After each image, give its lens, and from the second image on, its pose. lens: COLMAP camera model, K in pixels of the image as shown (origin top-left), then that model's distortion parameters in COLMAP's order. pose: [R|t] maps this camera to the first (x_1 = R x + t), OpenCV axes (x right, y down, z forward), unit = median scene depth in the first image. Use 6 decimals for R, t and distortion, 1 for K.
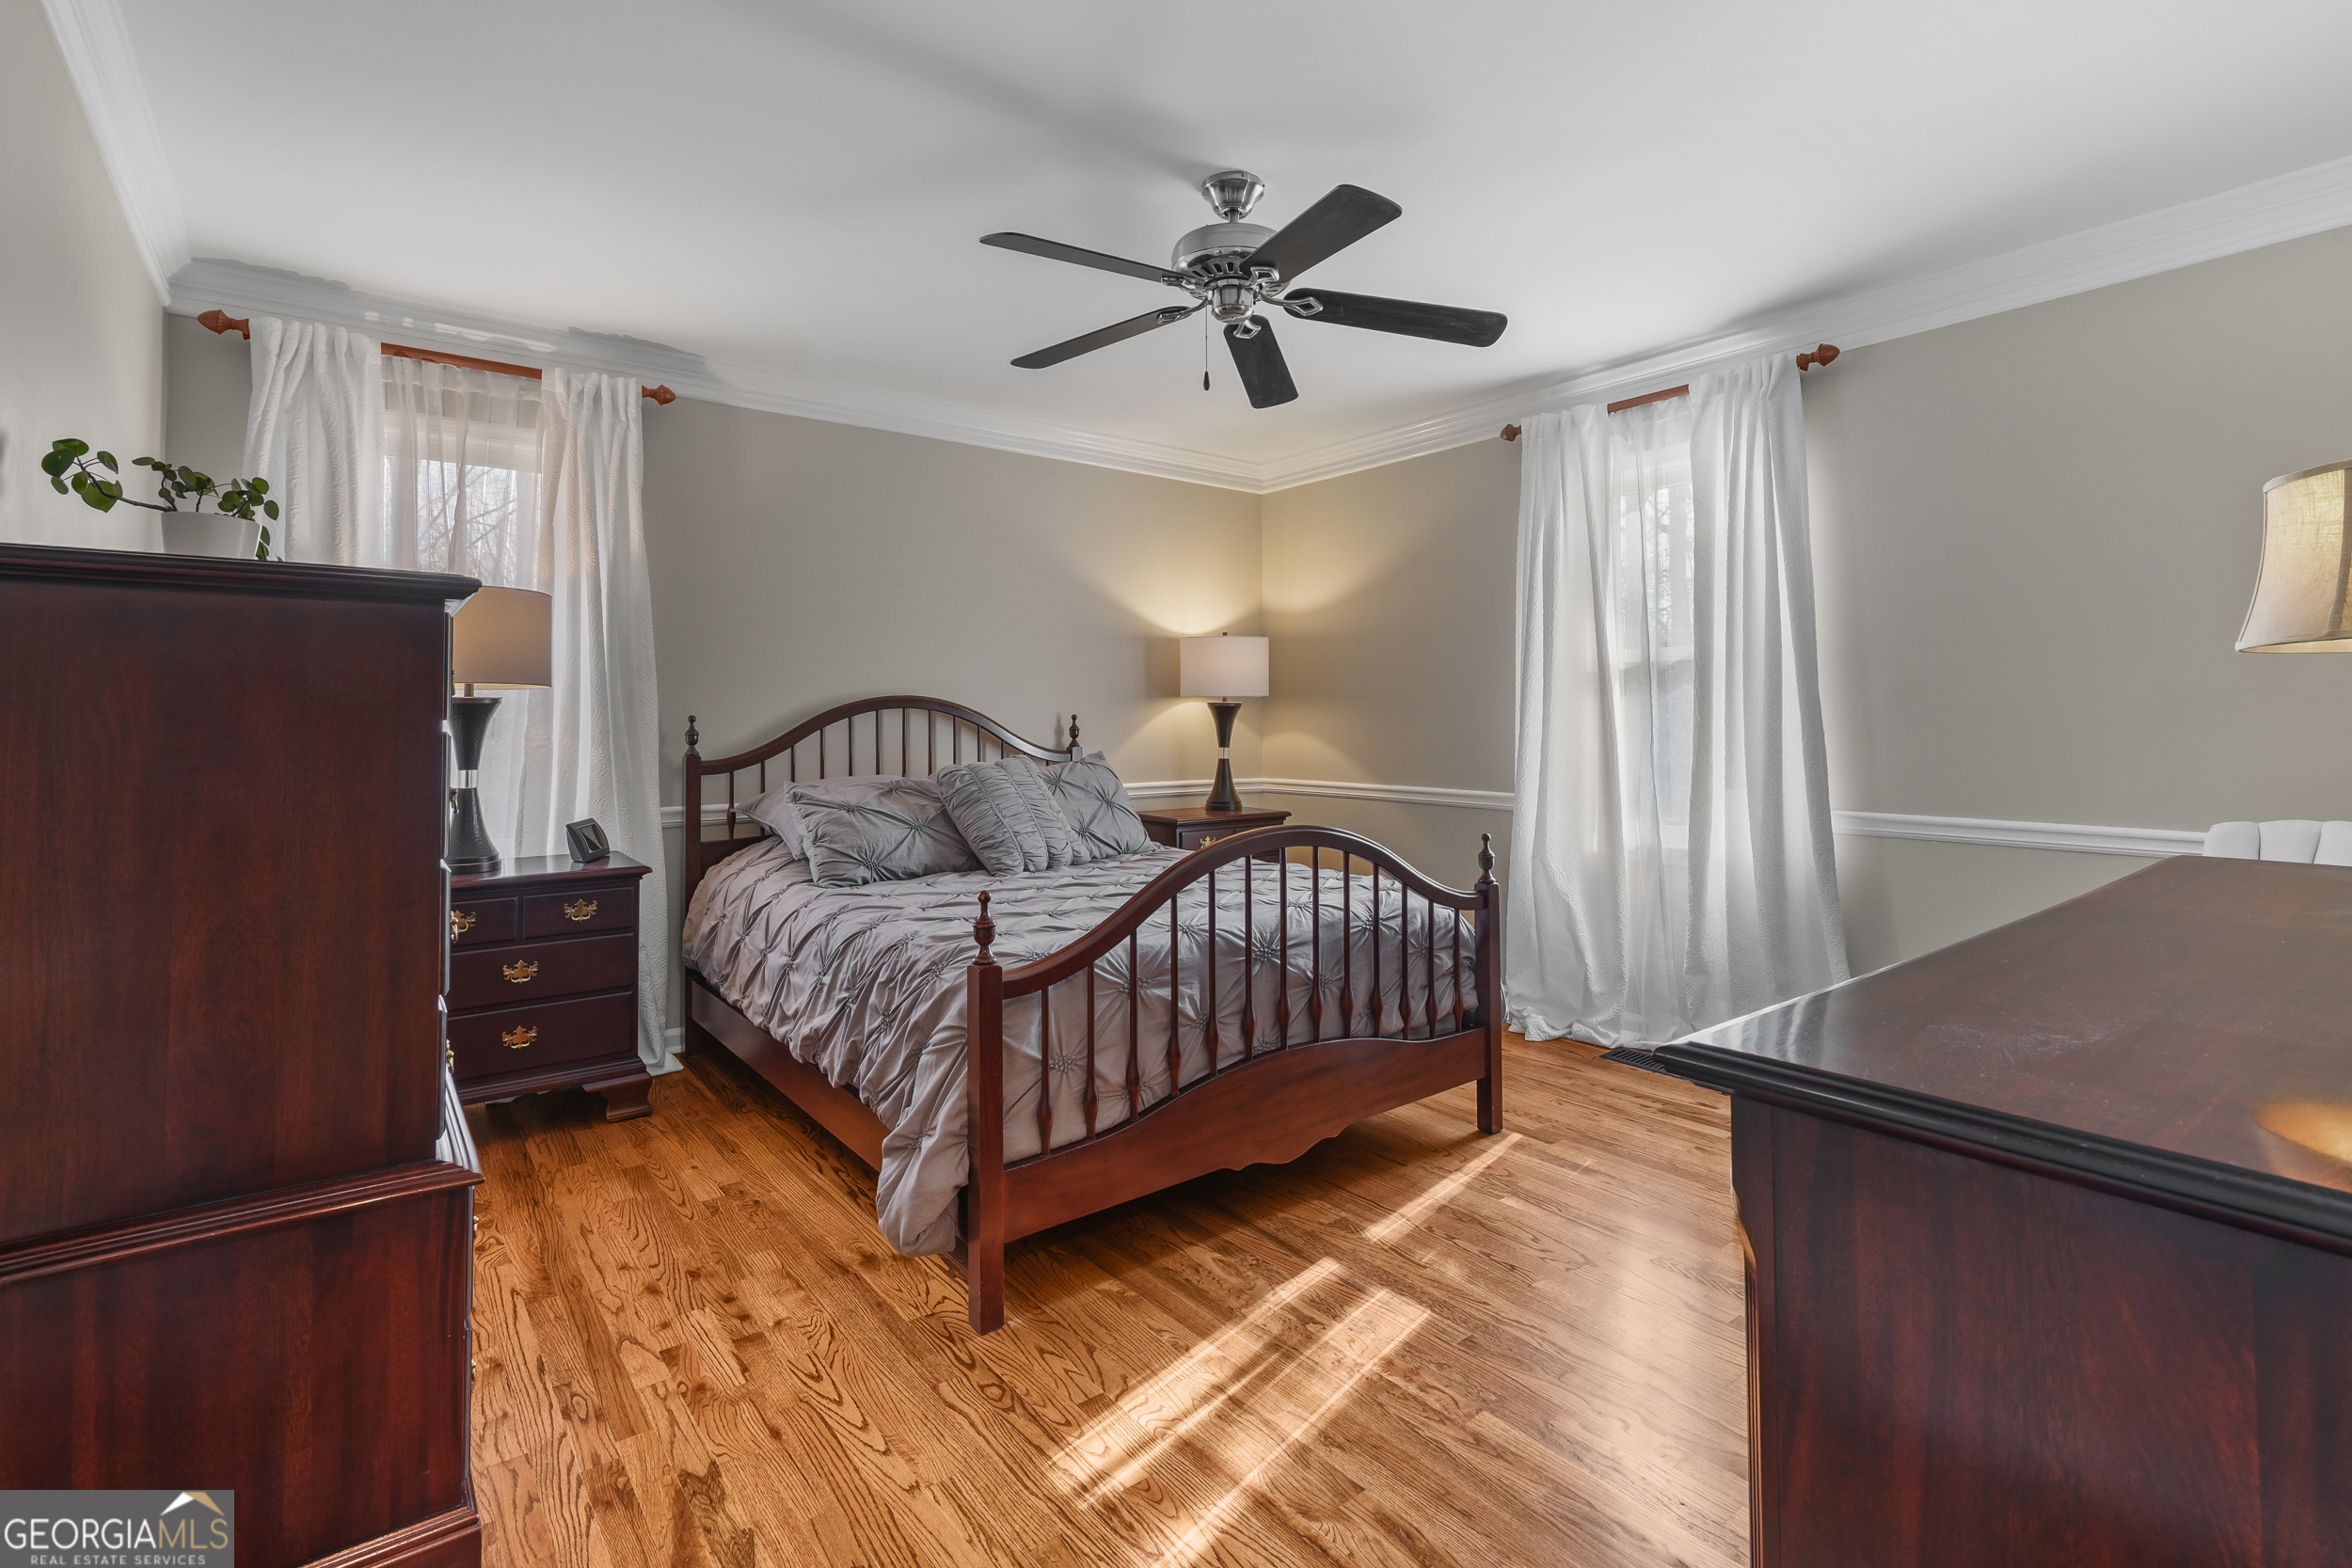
lens RADIAL K [[1083.5, 0, 1201.5], [0, 1083.5, 694.3], [0, 0, 1]] dist [-0.010741, 0.001061]
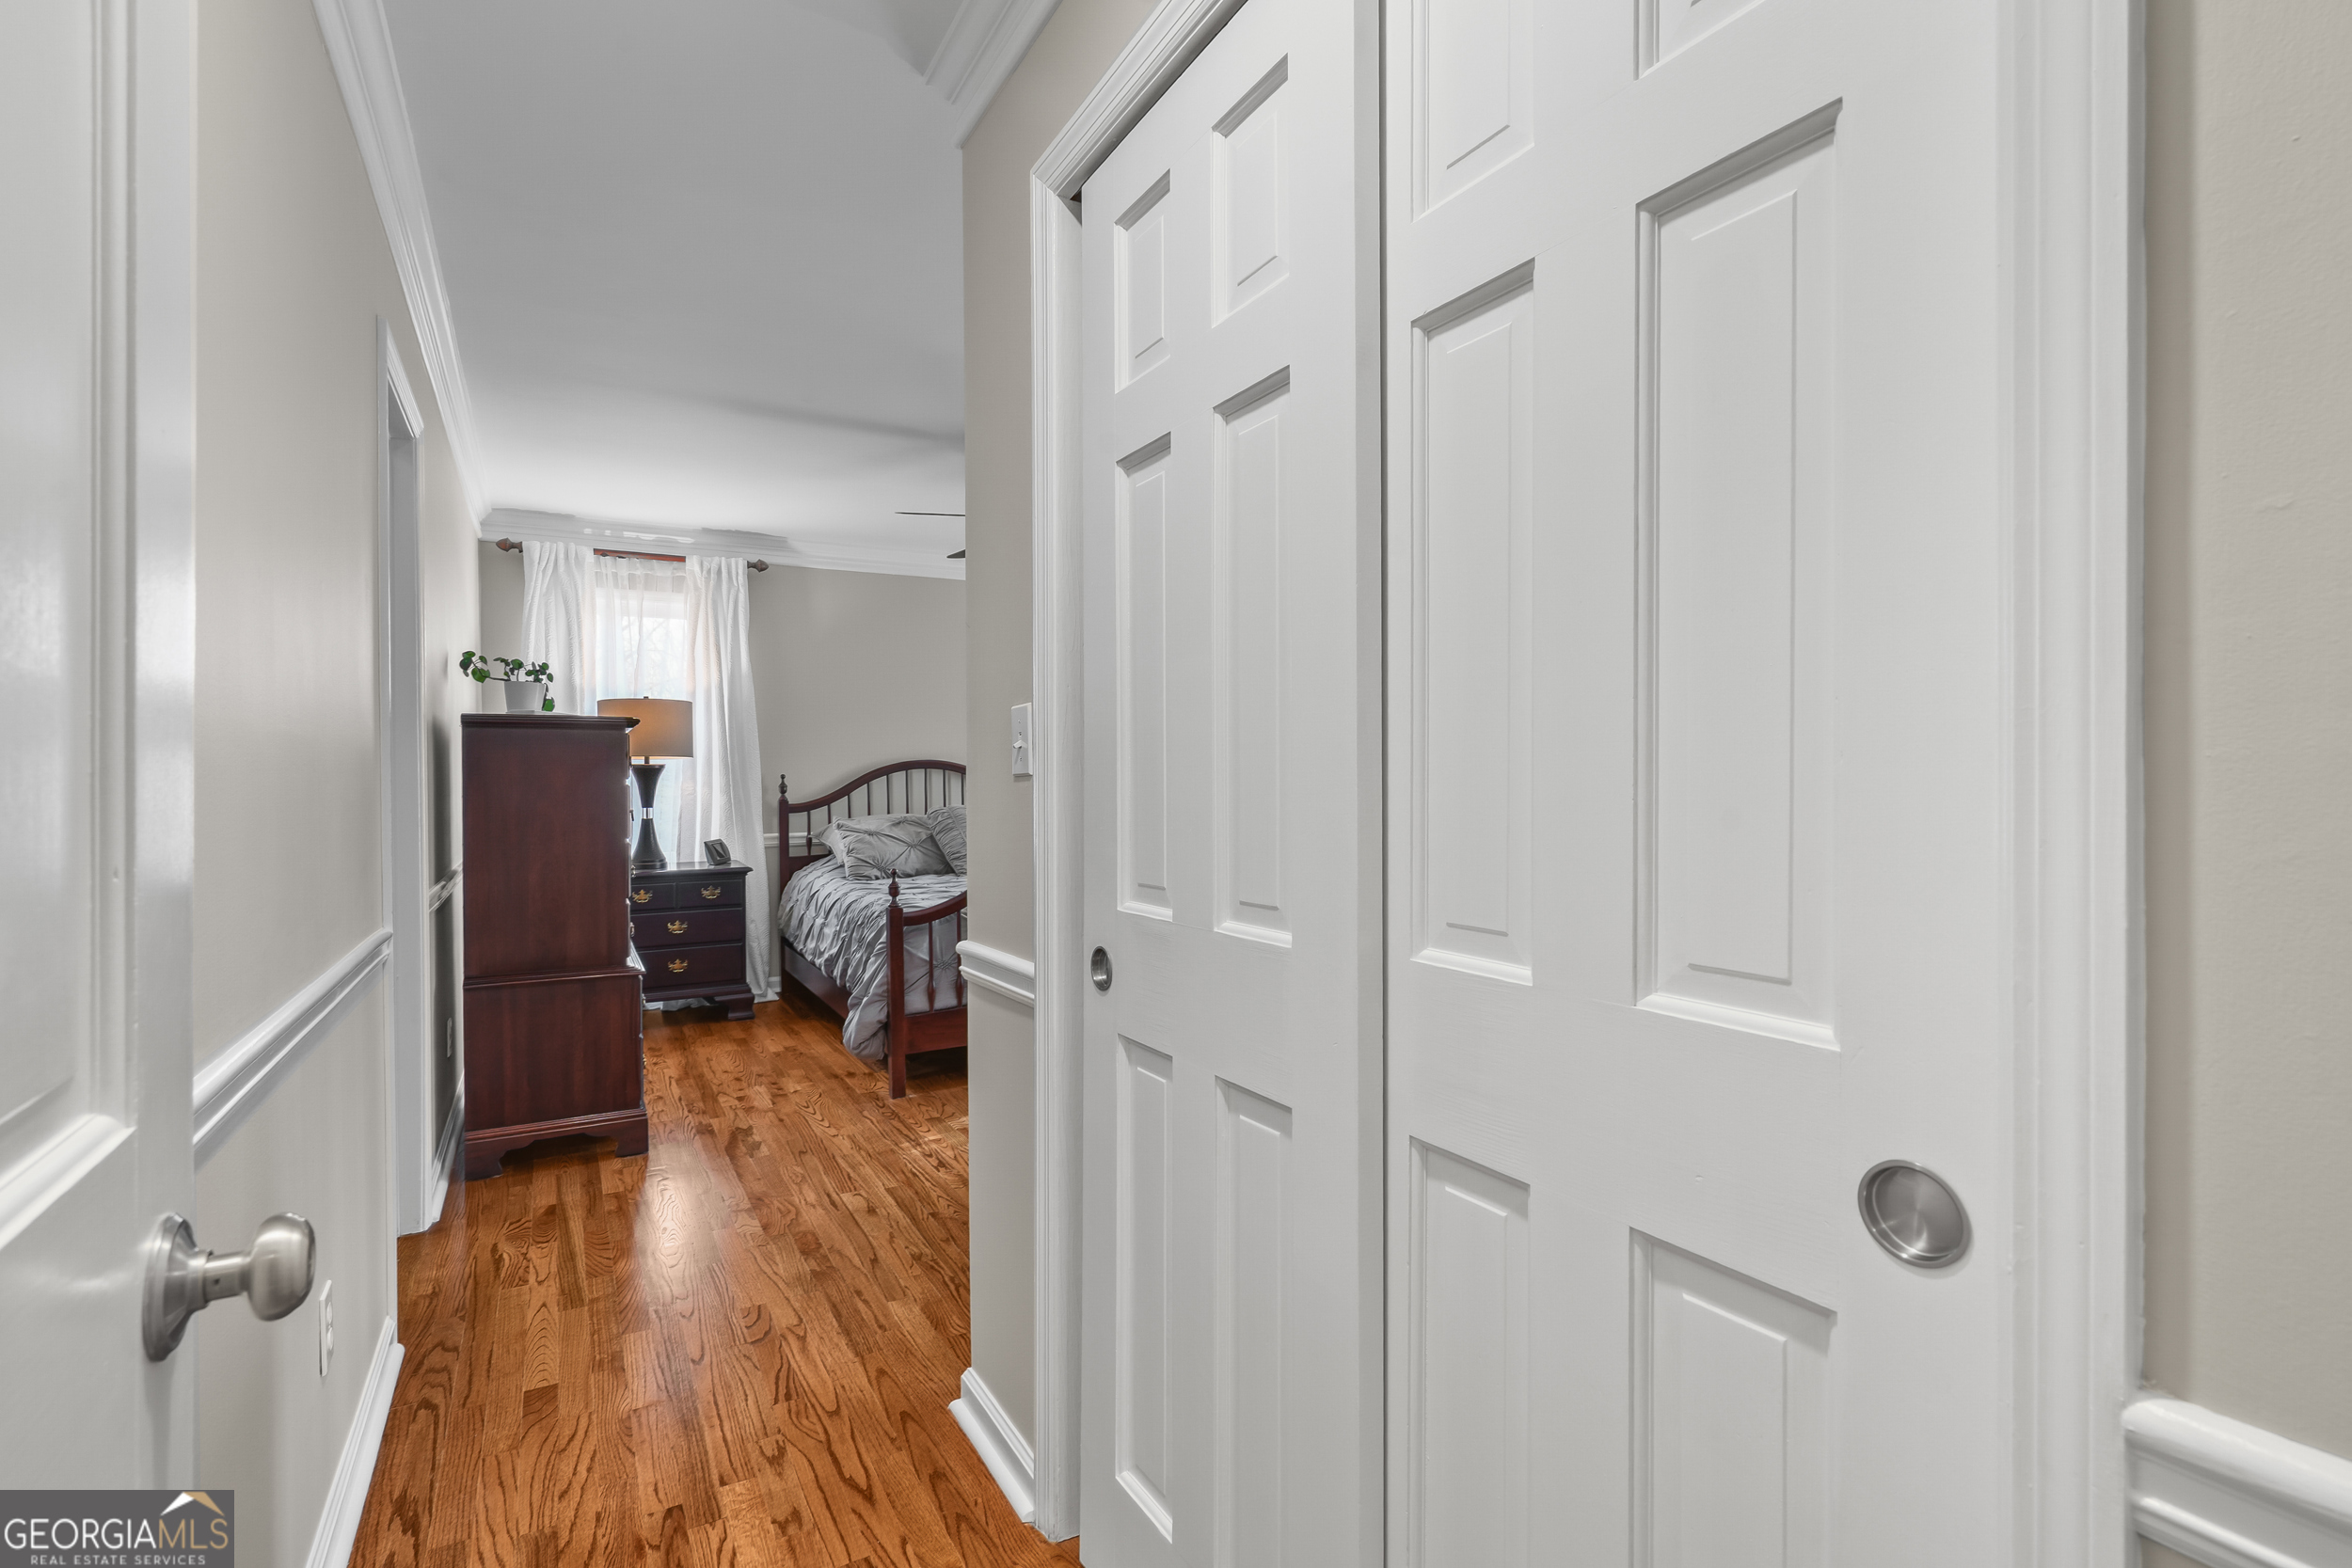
lens RADIAL K [[1083.5, 0, 1178.5], [0, 1083.5, 785.9], [0, 0, 1]] dist [-0.010741, 0.001061]
pose [[0.988206, -0.001053, -0.153126, 0.366983], [0.006219, 0.999427, 0.033262, -0.013230], [0.153003, -0.033822, 0.987647, -0.496260]]
